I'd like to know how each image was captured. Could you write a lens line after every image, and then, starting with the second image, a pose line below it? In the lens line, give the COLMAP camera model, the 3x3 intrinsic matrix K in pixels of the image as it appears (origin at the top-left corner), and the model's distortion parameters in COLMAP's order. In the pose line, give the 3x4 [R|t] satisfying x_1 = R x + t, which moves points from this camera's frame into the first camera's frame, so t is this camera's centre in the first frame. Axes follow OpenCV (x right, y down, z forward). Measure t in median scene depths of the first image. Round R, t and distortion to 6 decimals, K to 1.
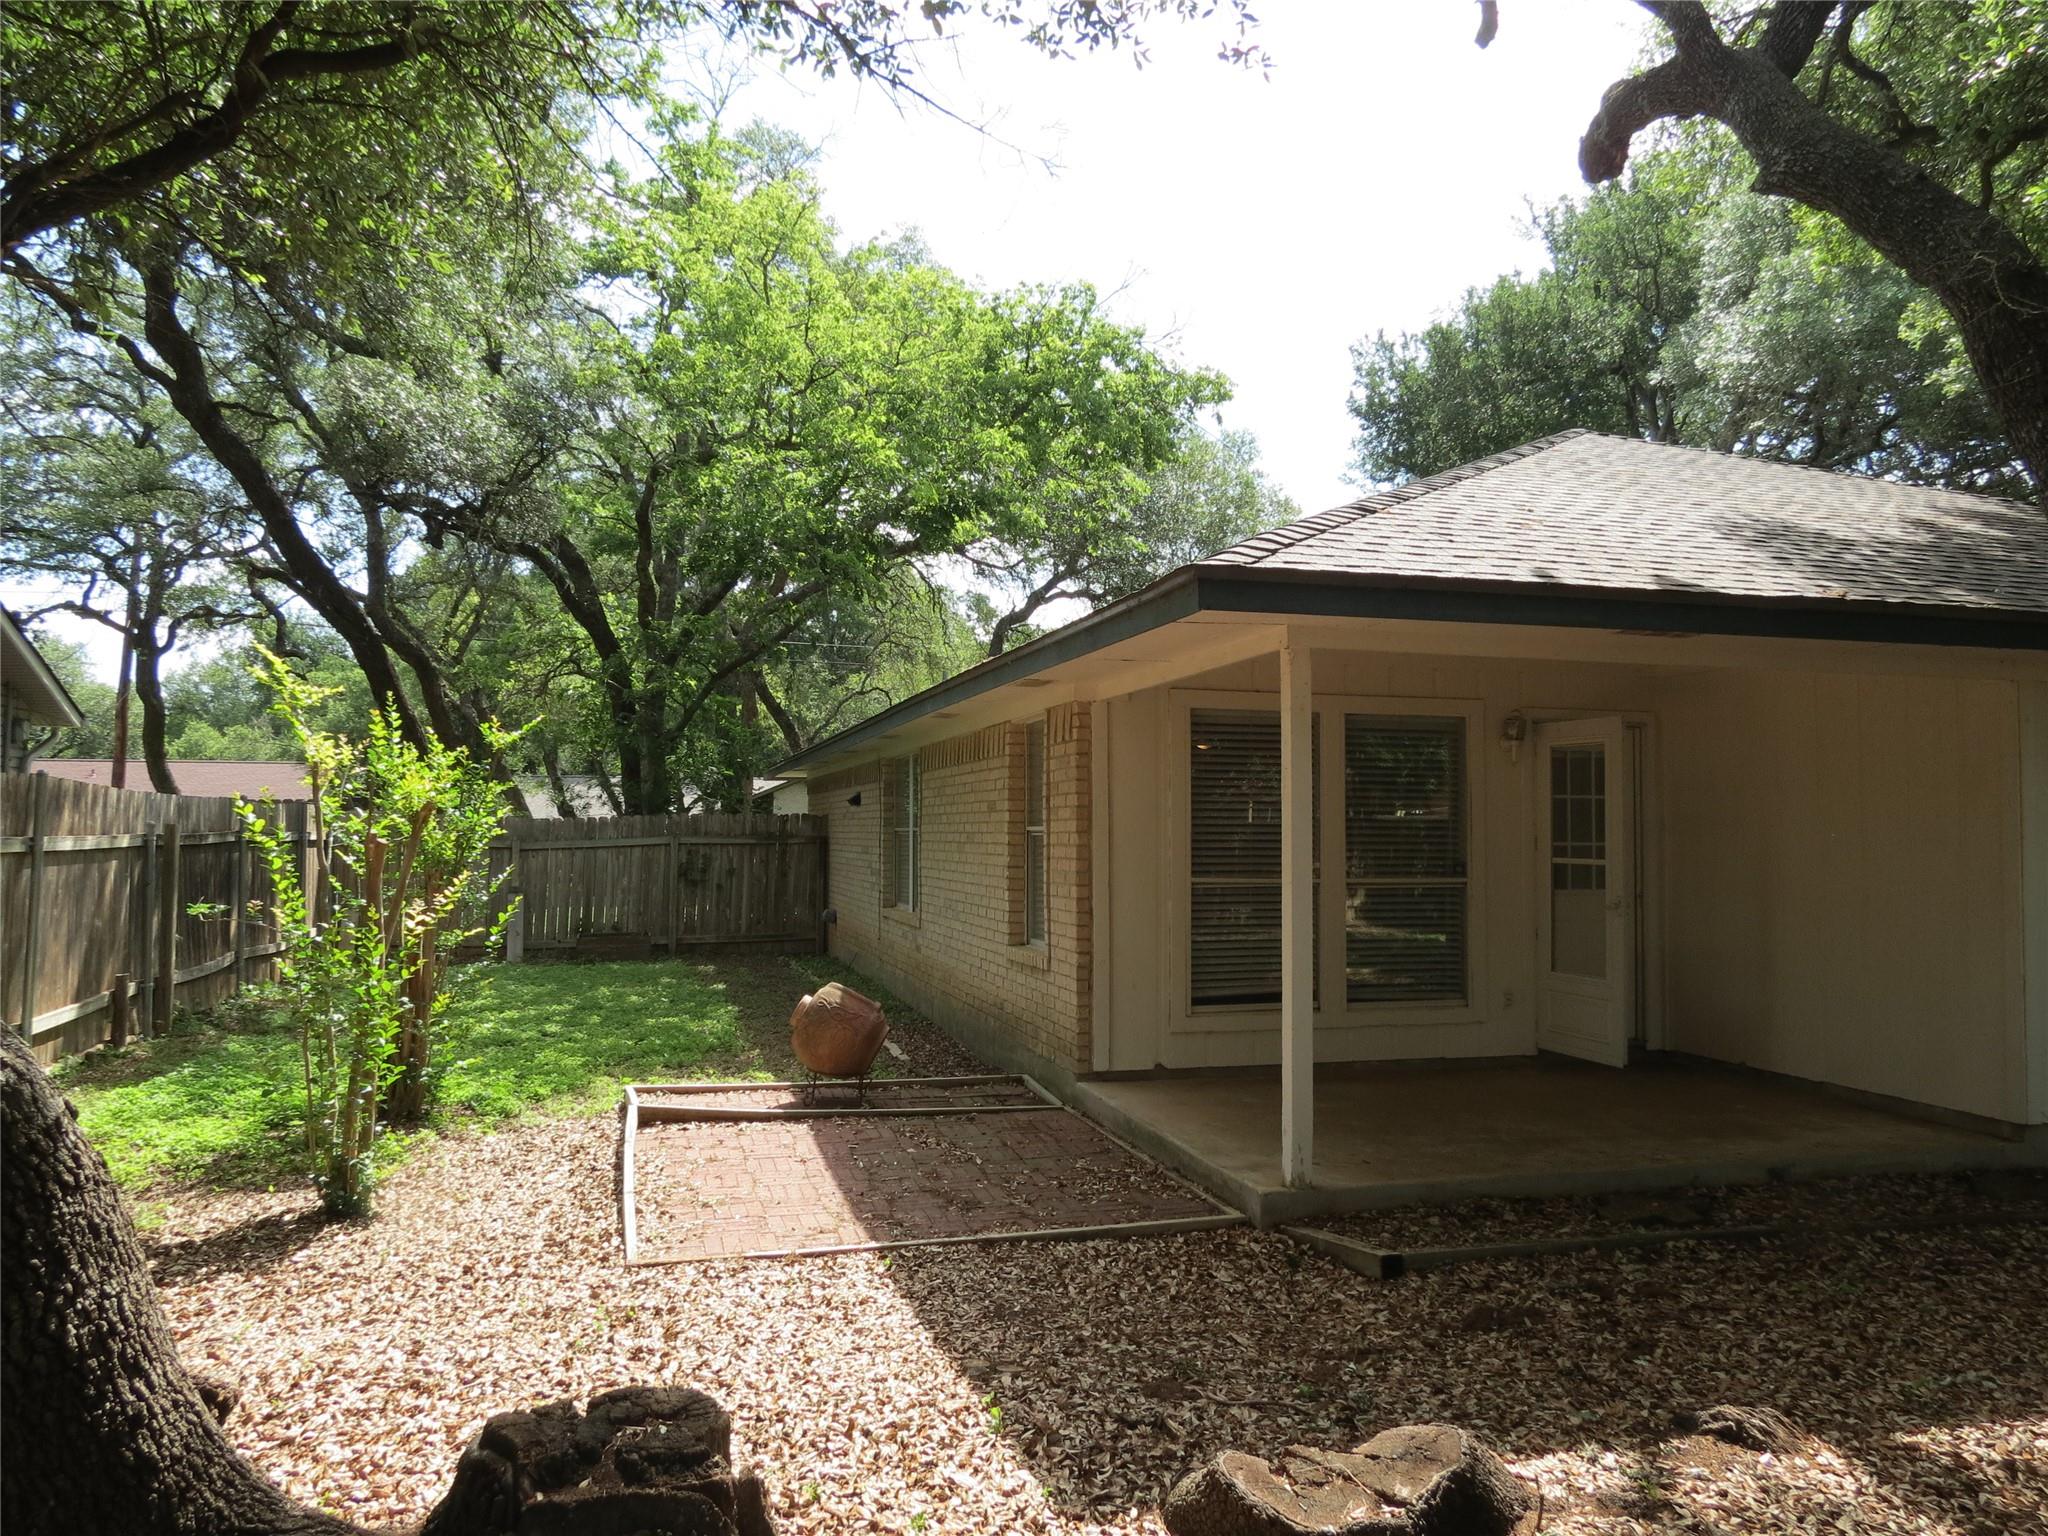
lens RADIAL K [[1466.7, 0, 1021.0], [0, 1466.7, 759.4], [0, 0, 1]] dist [-0.032628, 0.006580]
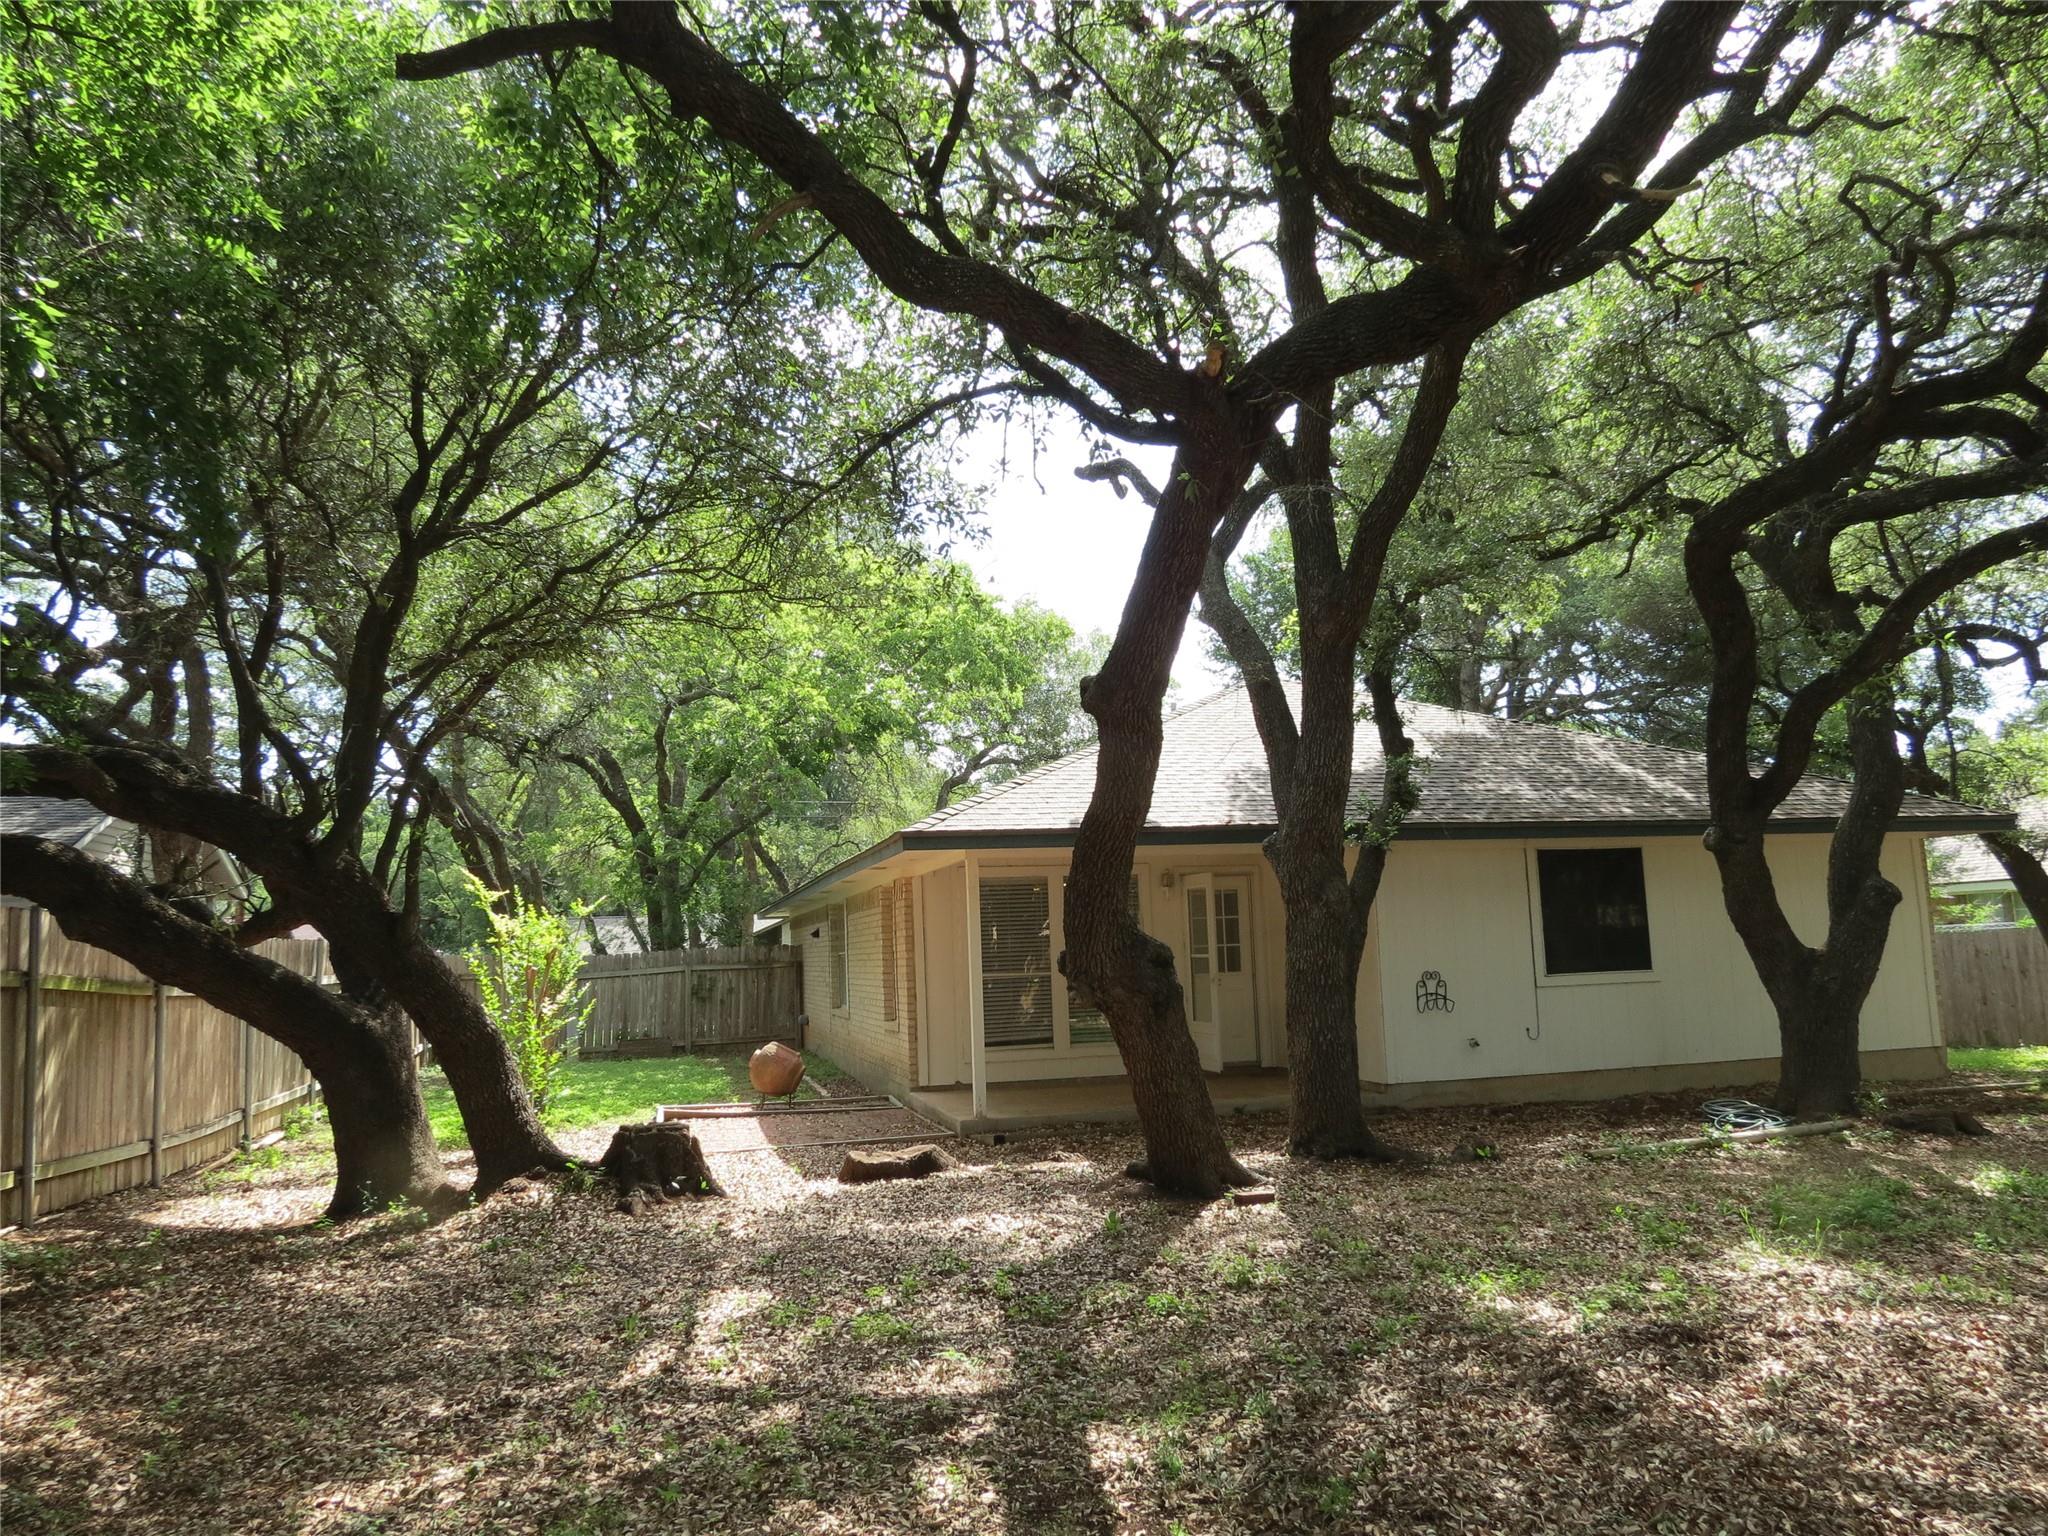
lens RADIAL K [[1466.7, 0, 1015.2], [0, 1466.7, 774.9], [0, 0, 1]] dist [-0.032628, 0.006580]
pose [[0.999062, -0.040222, -0.016069, 0.208245], [0.038962, 0.996625, -0.072259, -0.029914], [0.018921, 0.071565, 0.997256, -0.787325]]
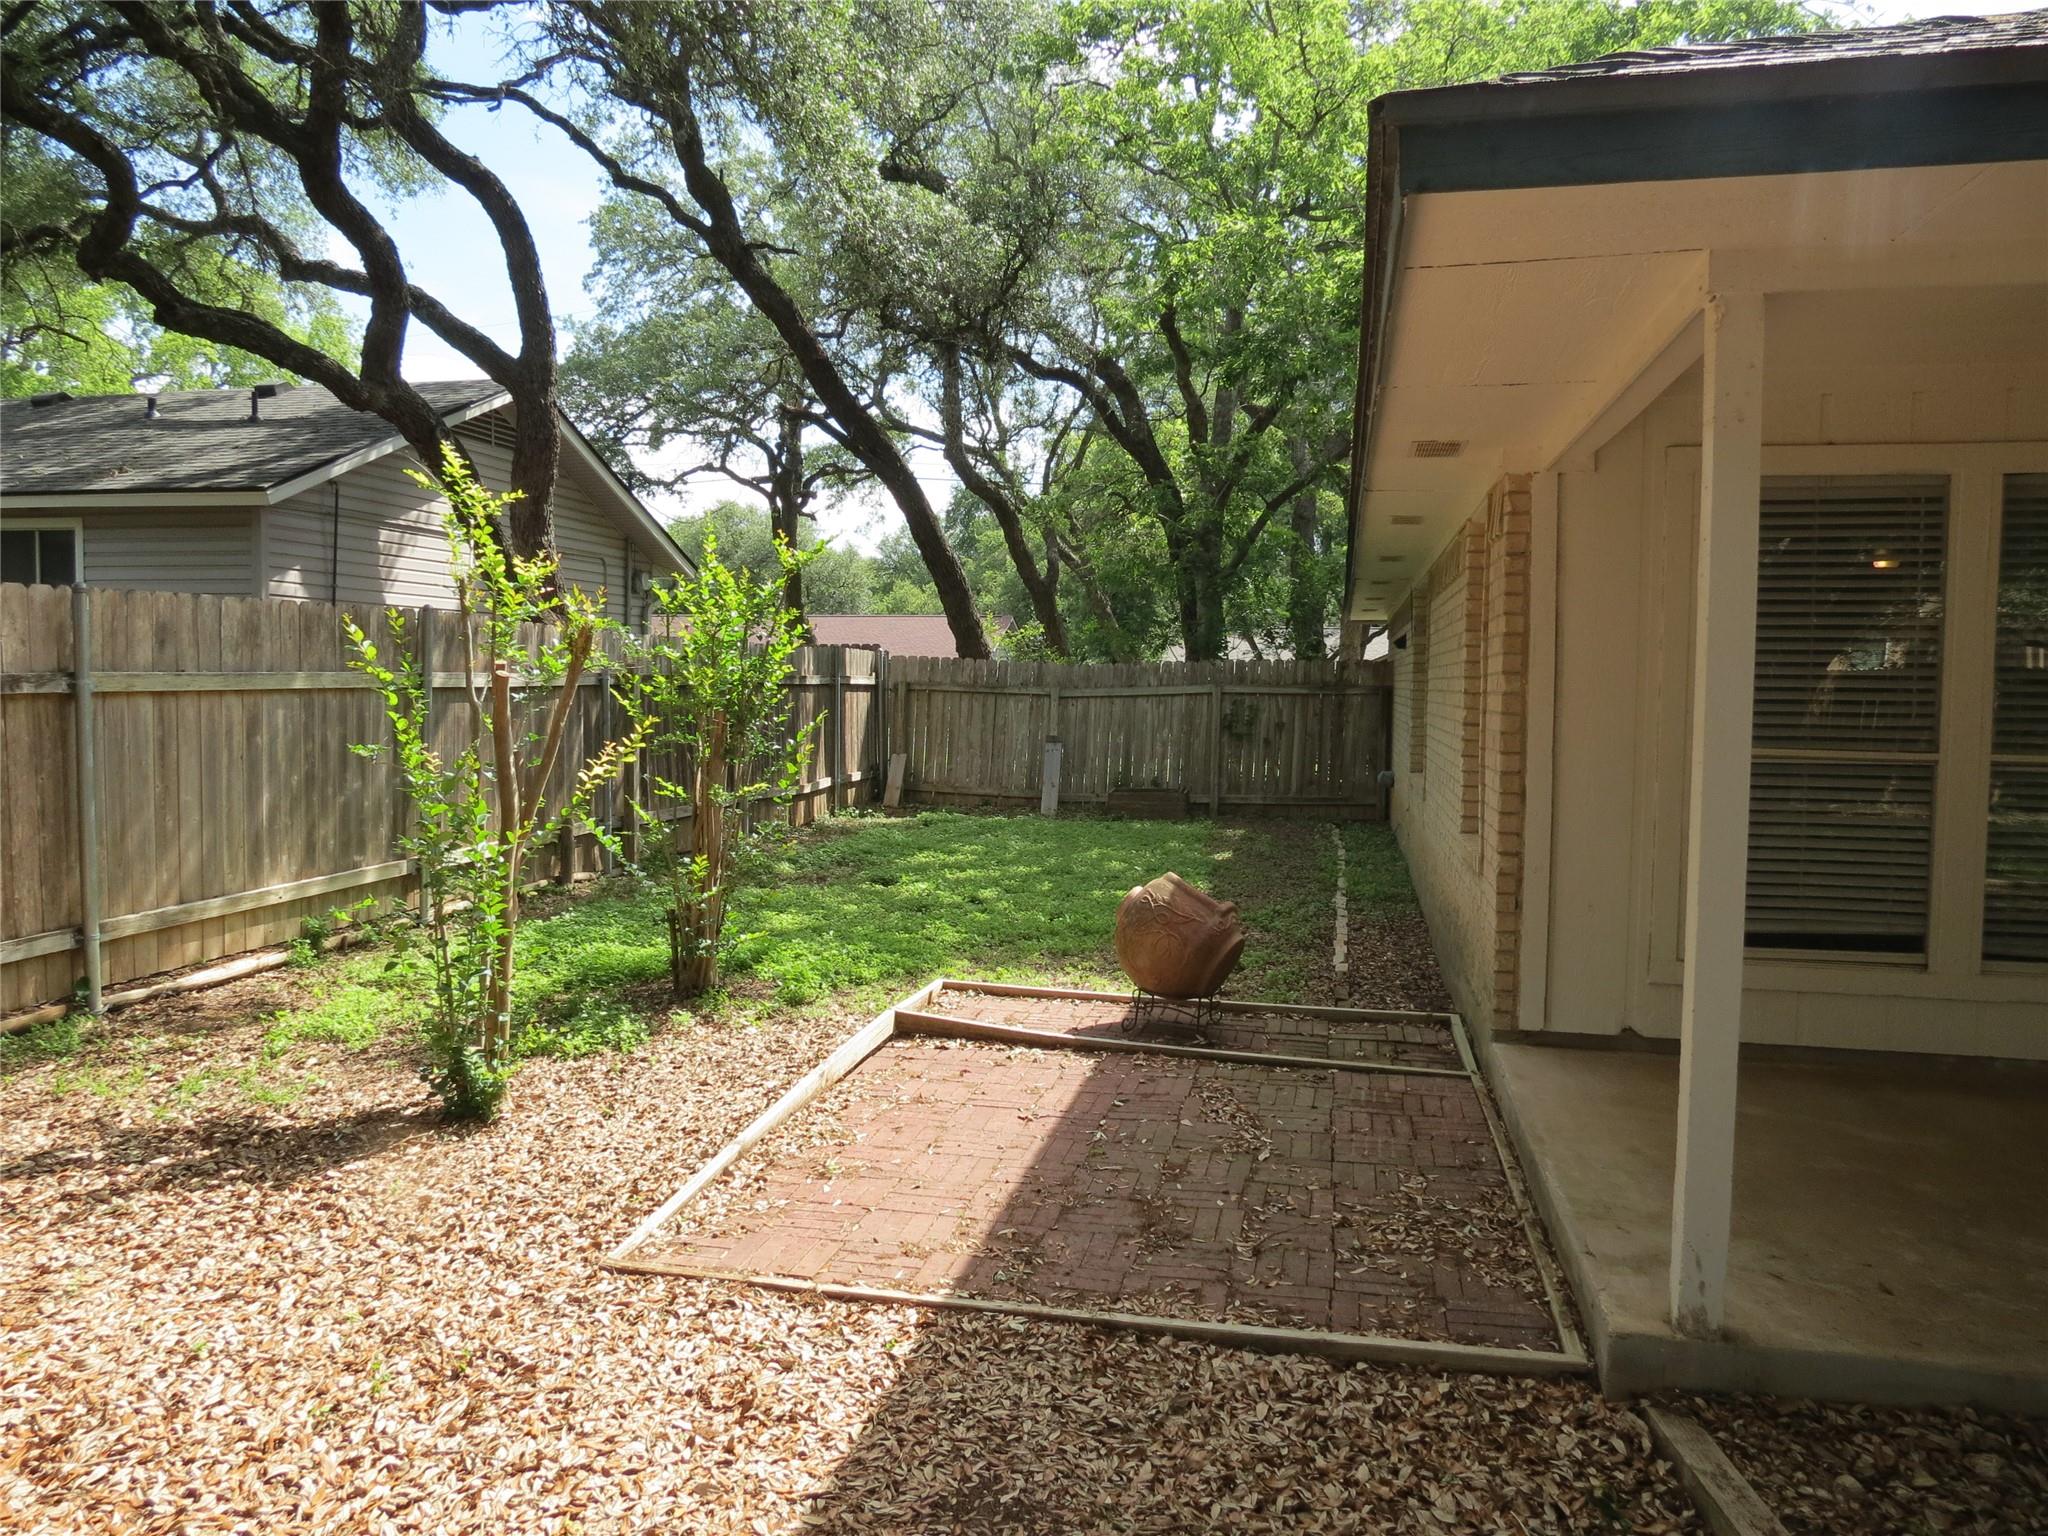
lens RADIAL K [[1466.7, 0, 1018.4], [0, 1466.7, 750.1], [0, 0, 1]] dist [-0.032628, 0.006580]
pose [[0.890171, 0.031592, -0.454531, 0.144660], [0.010502, 0.995906, 0.089788, 0.022486], [0.455506, -0.084700, 0.886194, 0.309678]]
